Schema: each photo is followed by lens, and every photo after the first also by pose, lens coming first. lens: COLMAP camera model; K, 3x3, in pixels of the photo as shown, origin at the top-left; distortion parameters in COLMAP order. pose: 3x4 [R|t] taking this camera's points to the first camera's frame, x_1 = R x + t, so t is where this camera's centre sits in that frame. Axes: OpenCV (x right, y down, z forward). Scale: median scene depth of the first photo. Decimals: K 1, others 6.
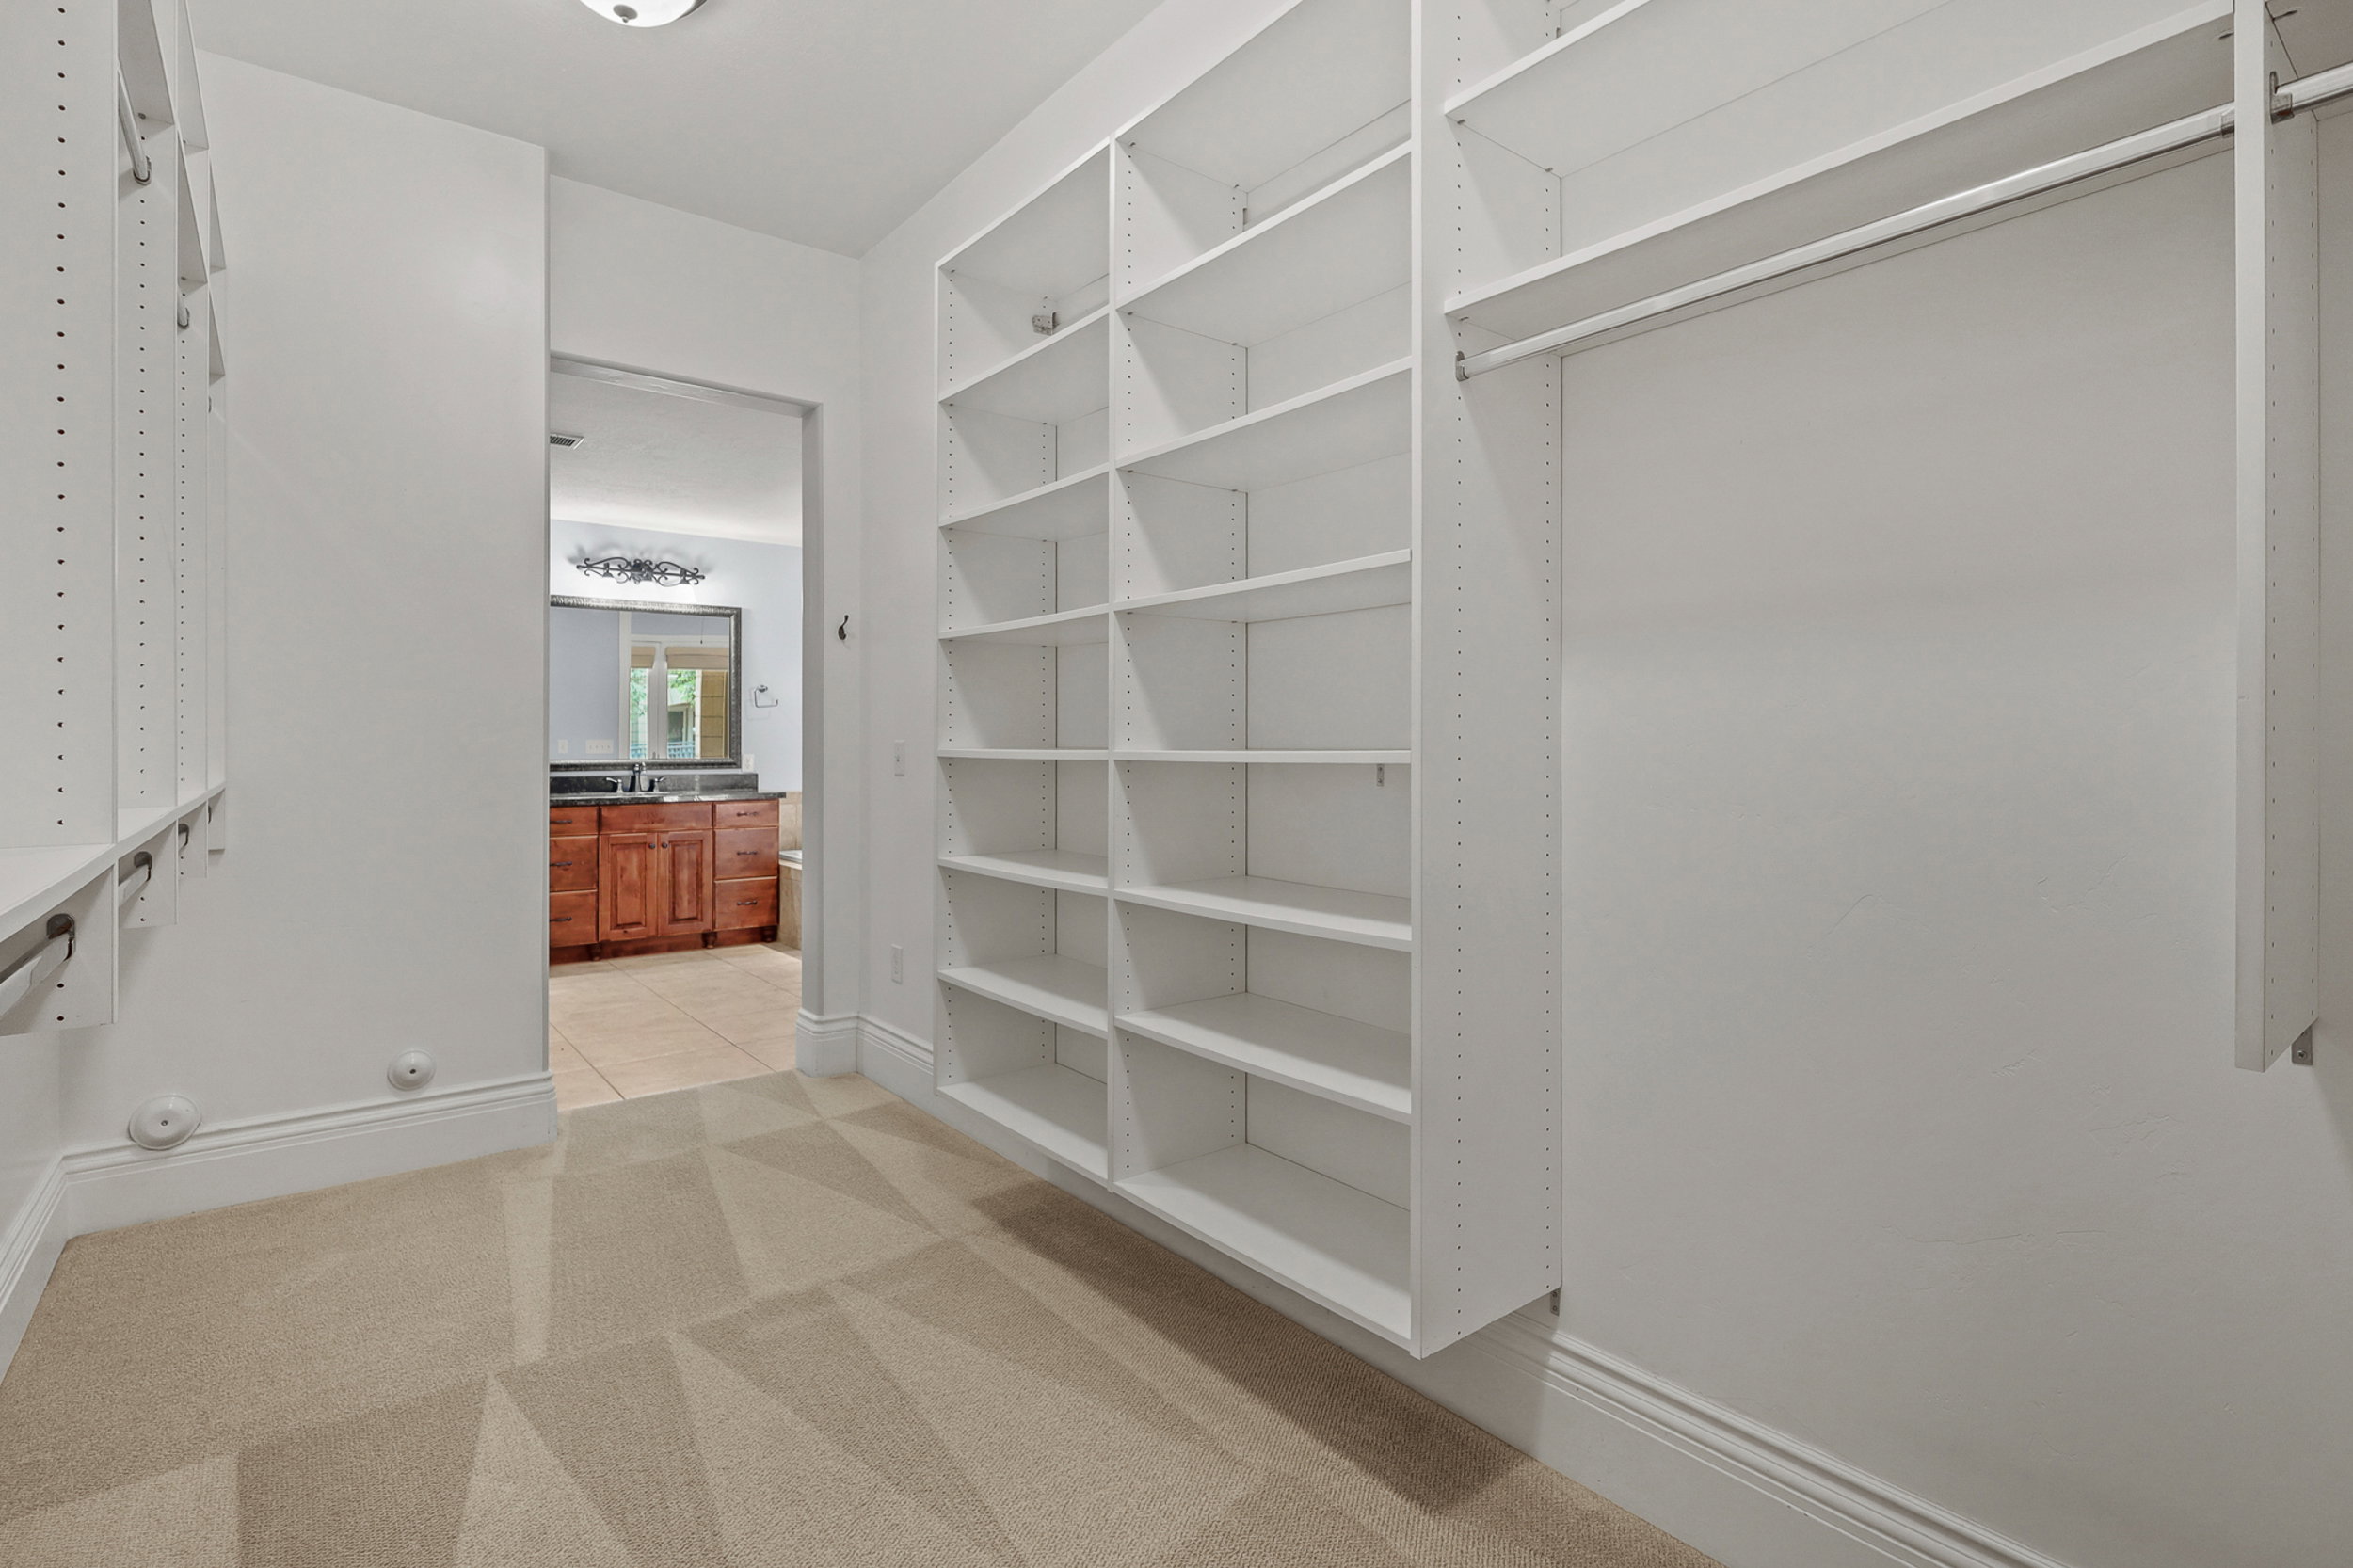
lens RADIAL K [[1105.7, 0, 1139.5], [0, 1105.7, 742.0], [0, 0, 1]] dist [-0.006372, 0.001269]
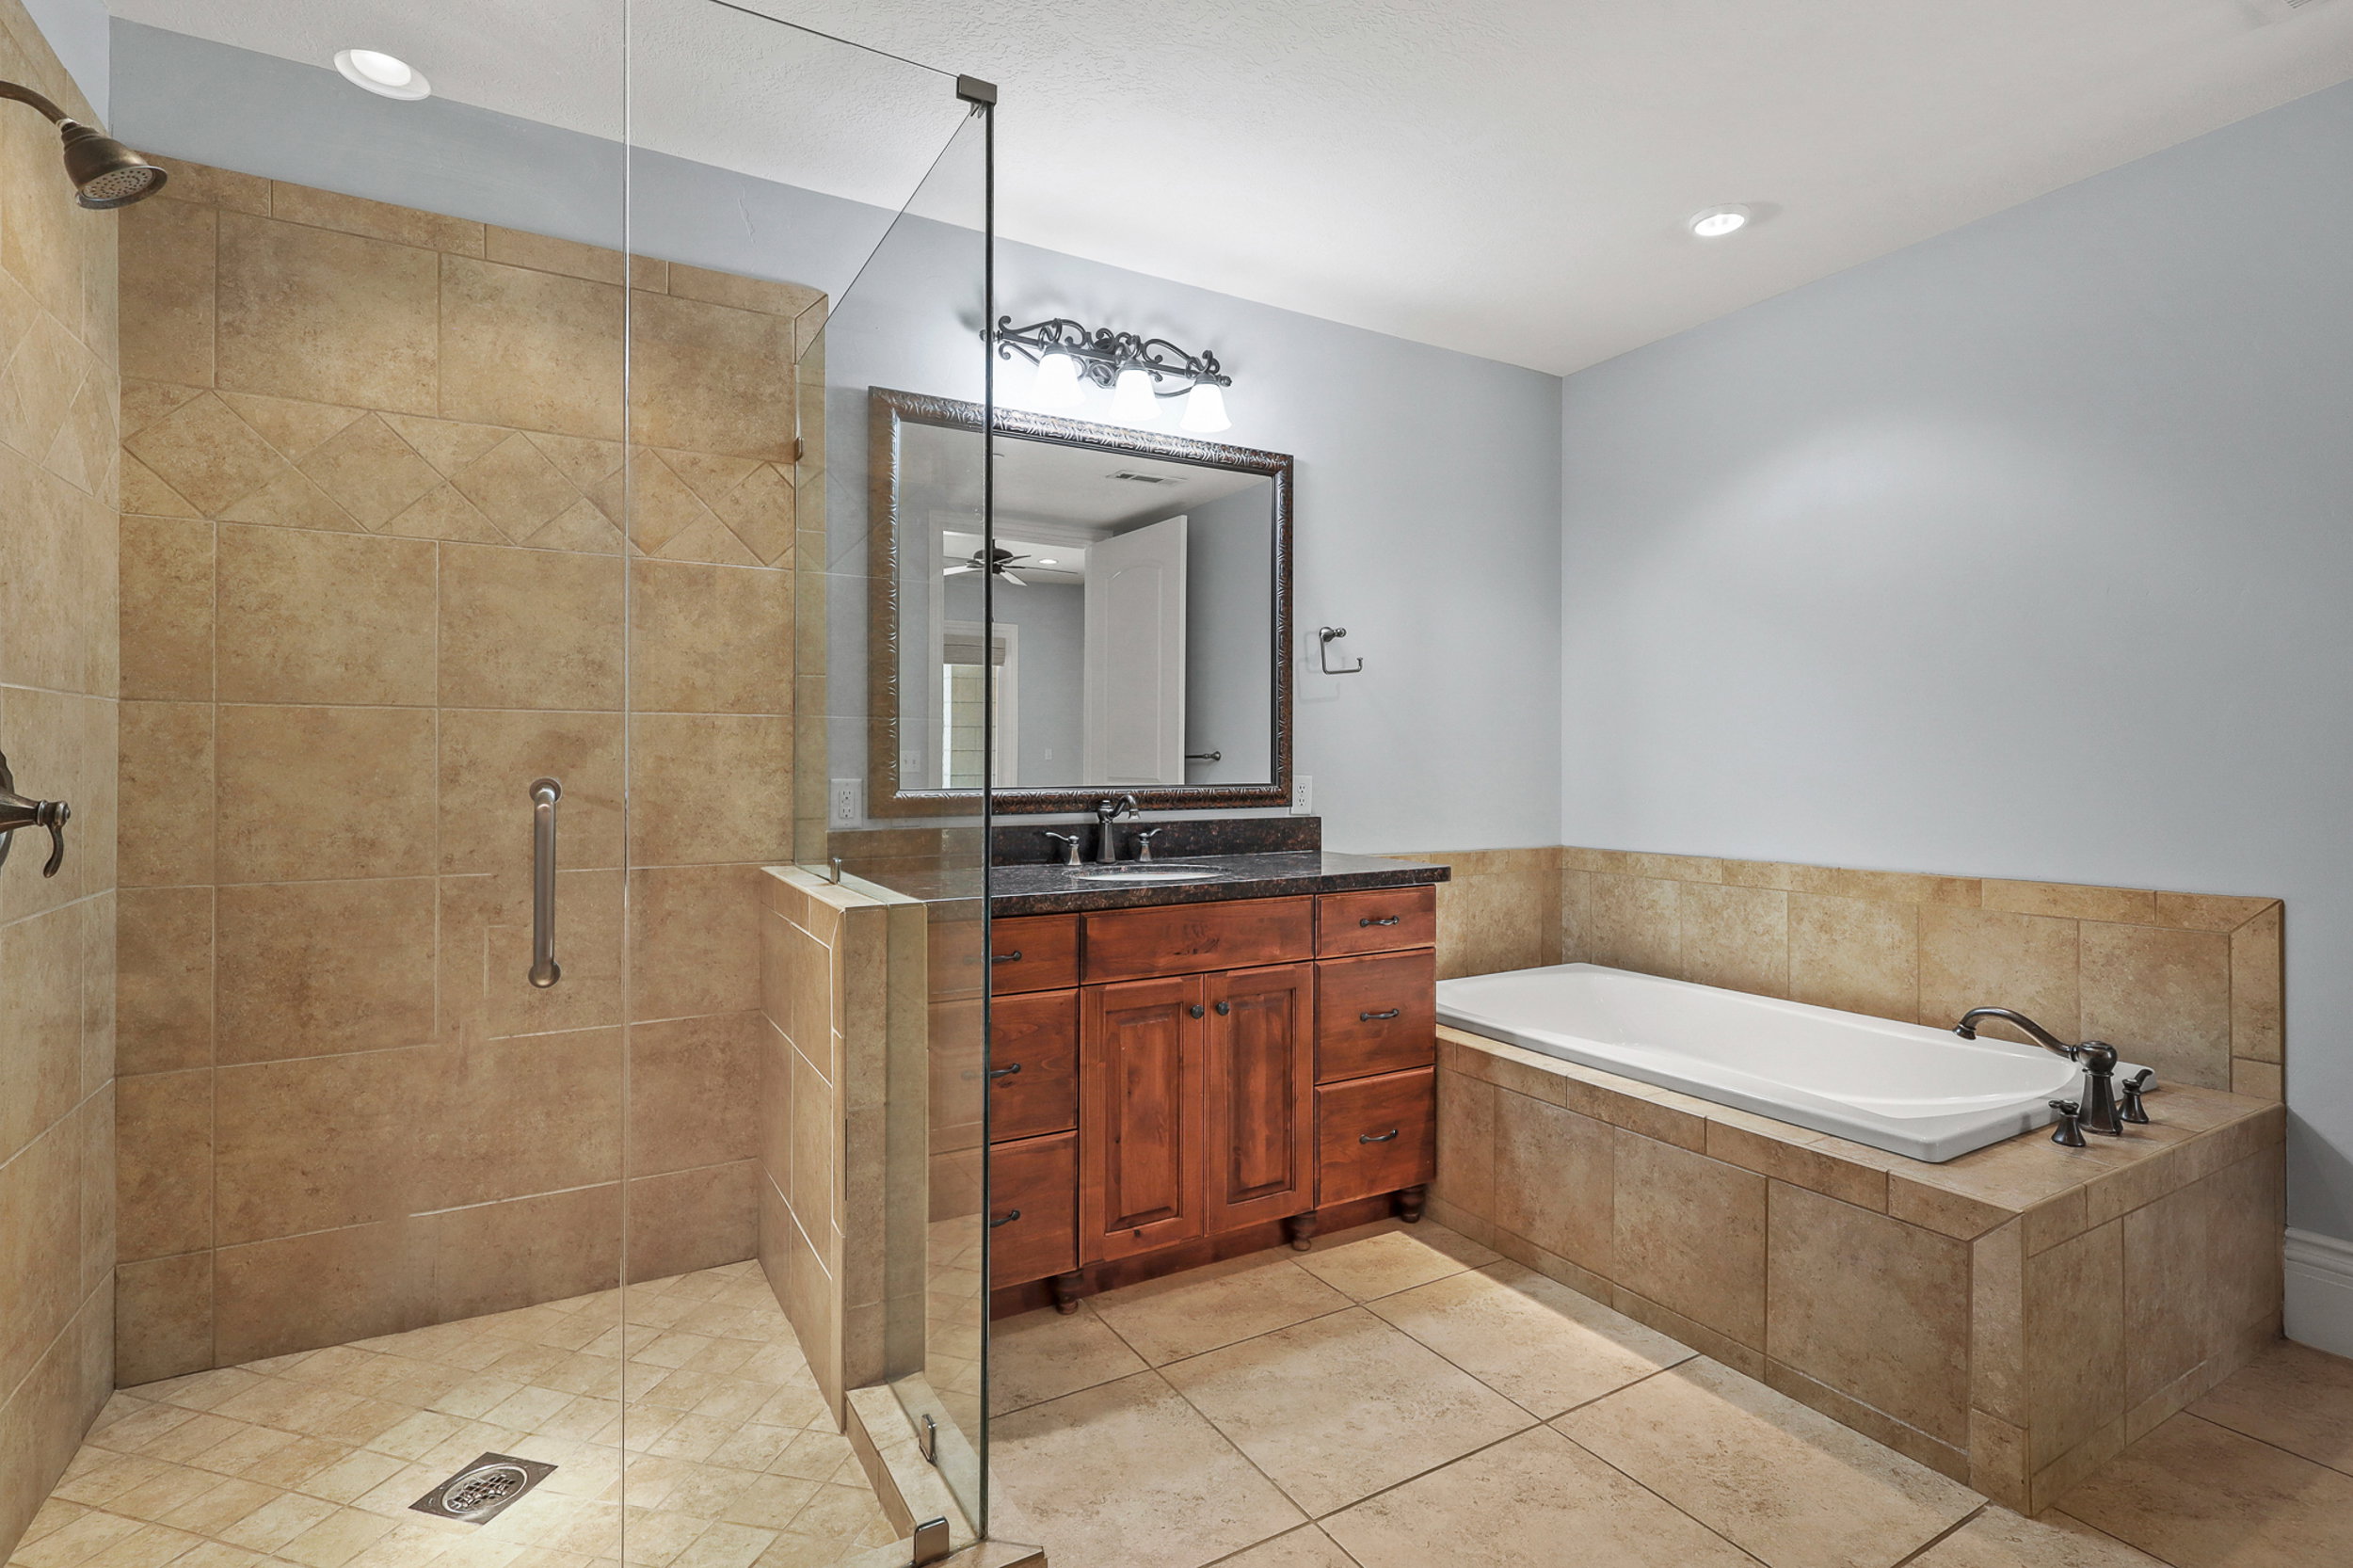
lens RADIAL K [[1105.7, 0, 1167.5], [0, 1105.7, 759.7], [0, 0, 1]] dist [-0.006372, 0.001269]
pose [[0.993339, 0.003575, -0.115177, -0.397239], [-0.003481, 0.999993, 0.001018, 0.004635], [0.115180, -0.000611, 0.993344, 0.595884]]
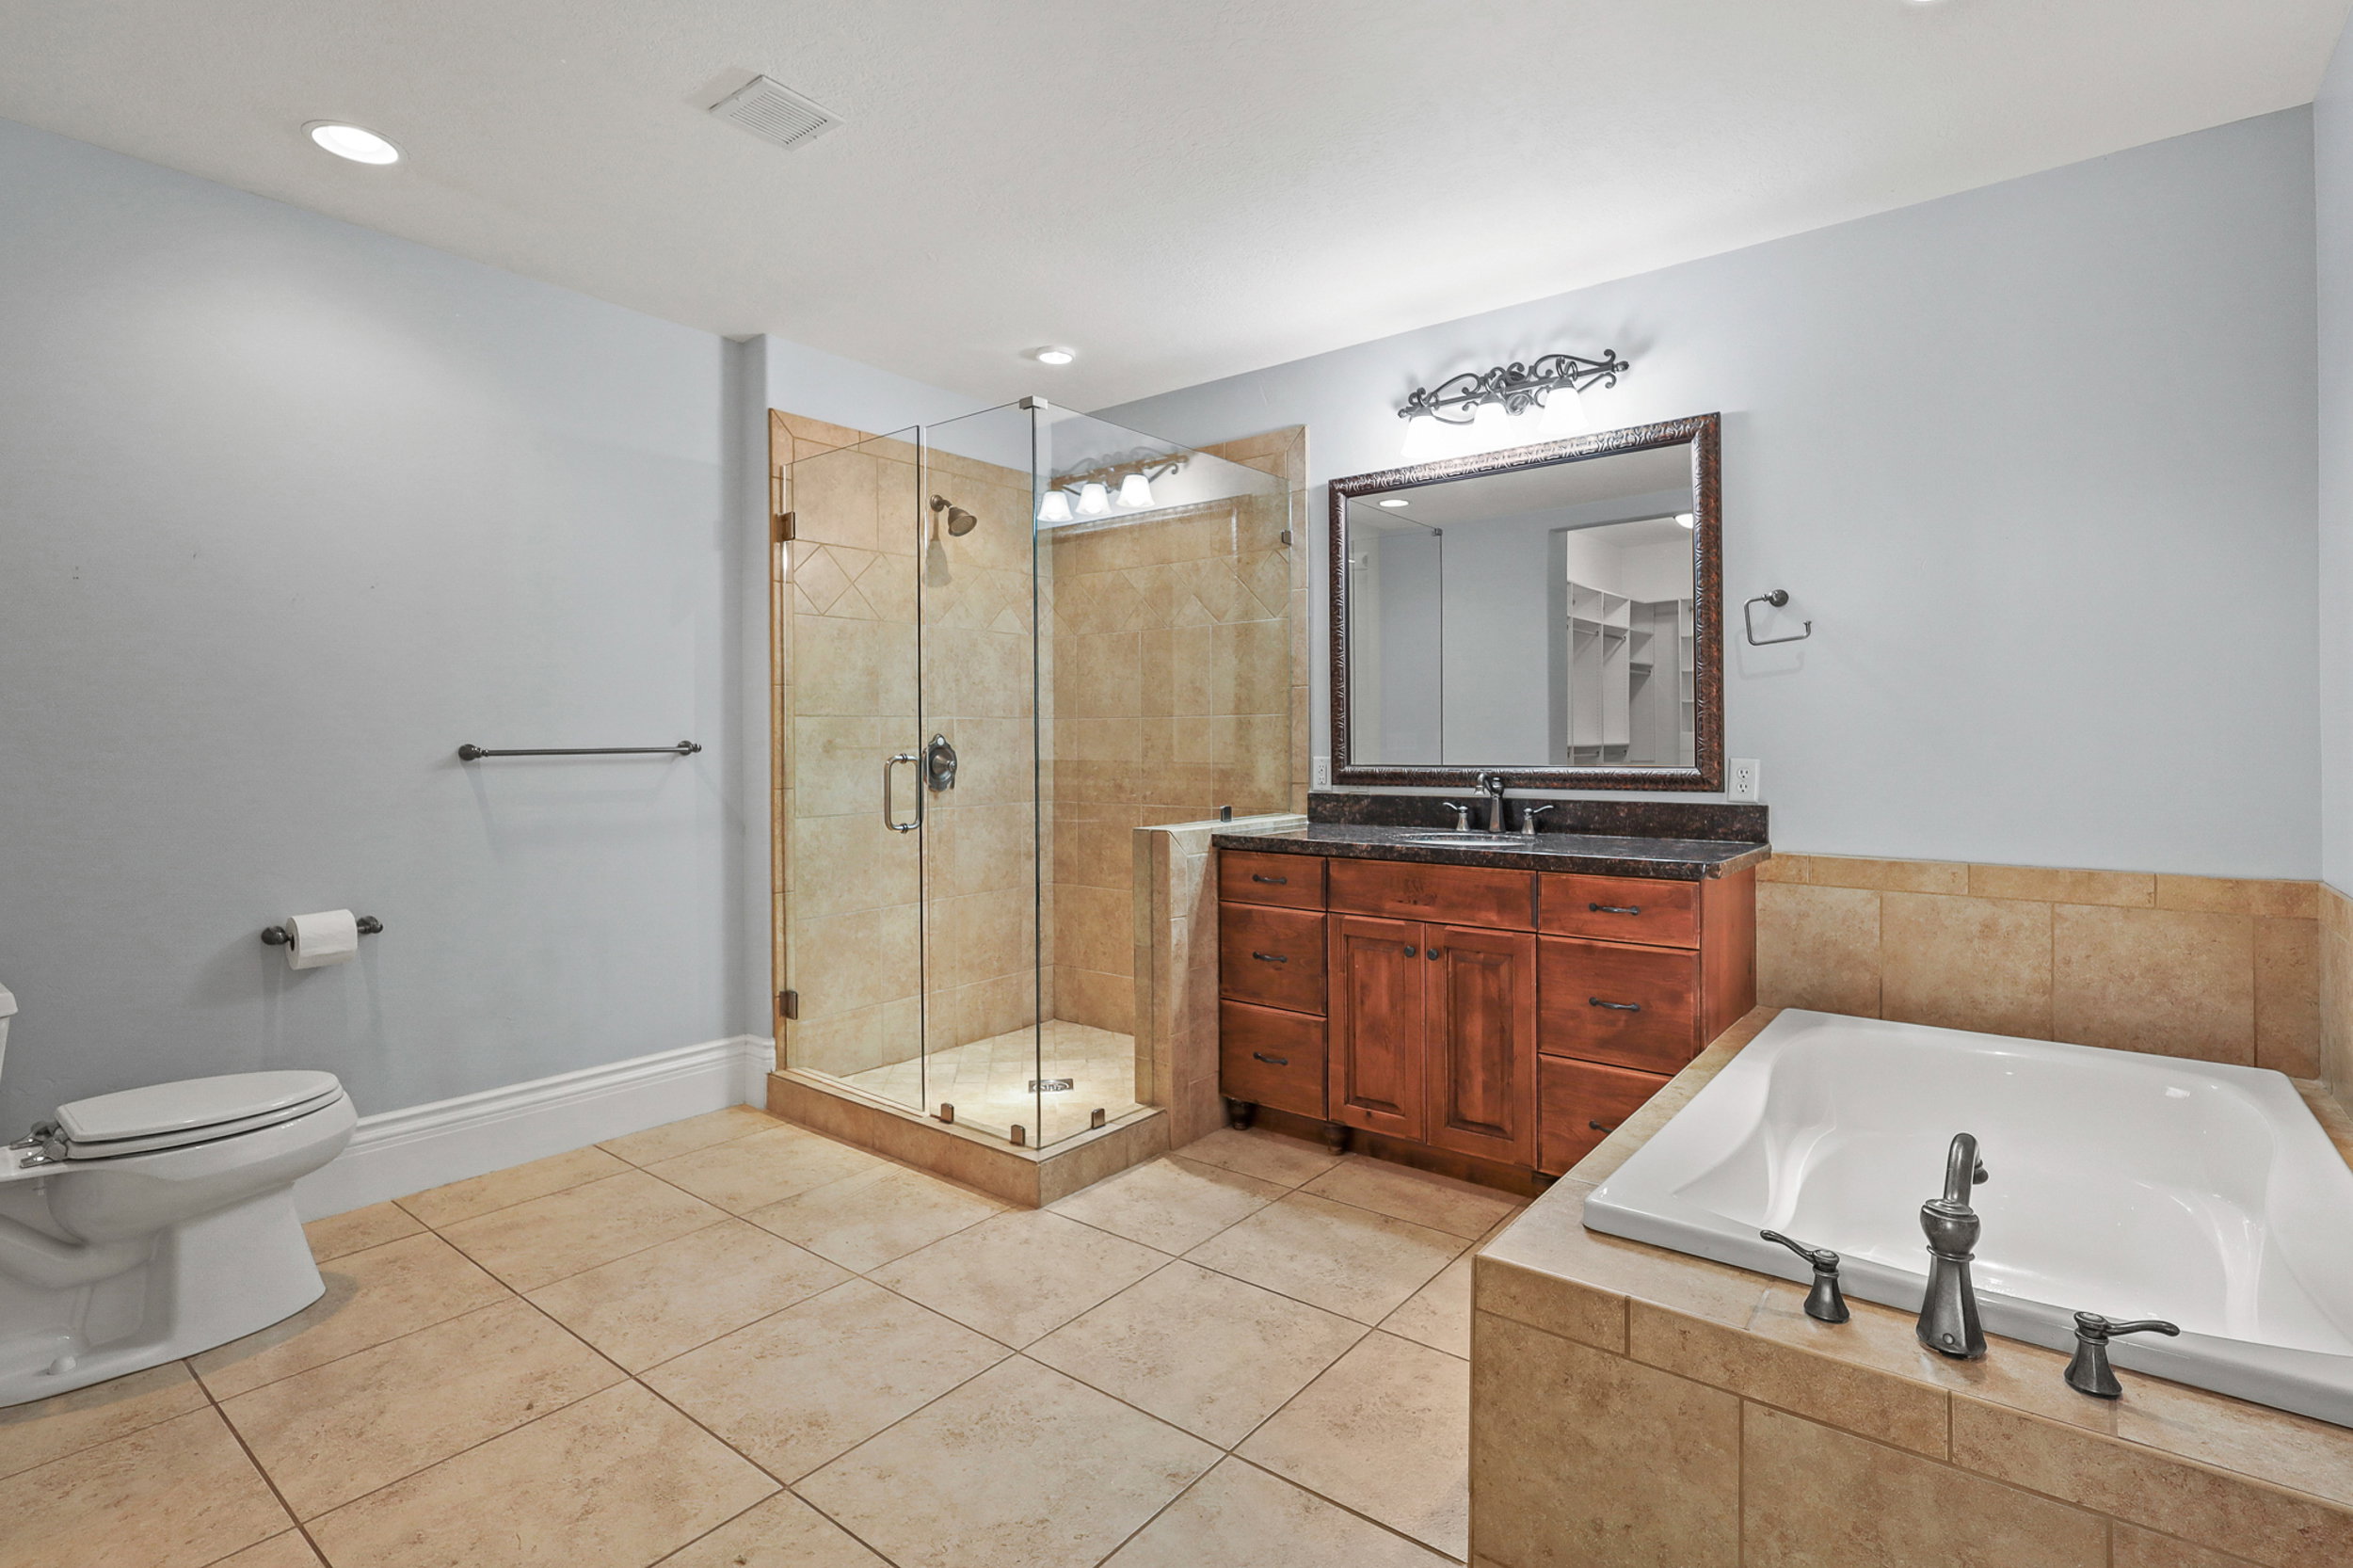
lens RADIAL K [[1105.7, 0, 1174.0], [0, 1105.7, 735.3], [0, 0, 1]] dist [-0.006372, 0.001269]
pose [[0.263572, -0.003262, -0.964634, -0.009090], [0.007406, 0.999972, -0.001358, 0.001266], [0.964611, -0.006786, 0.263588, 0.759657]]
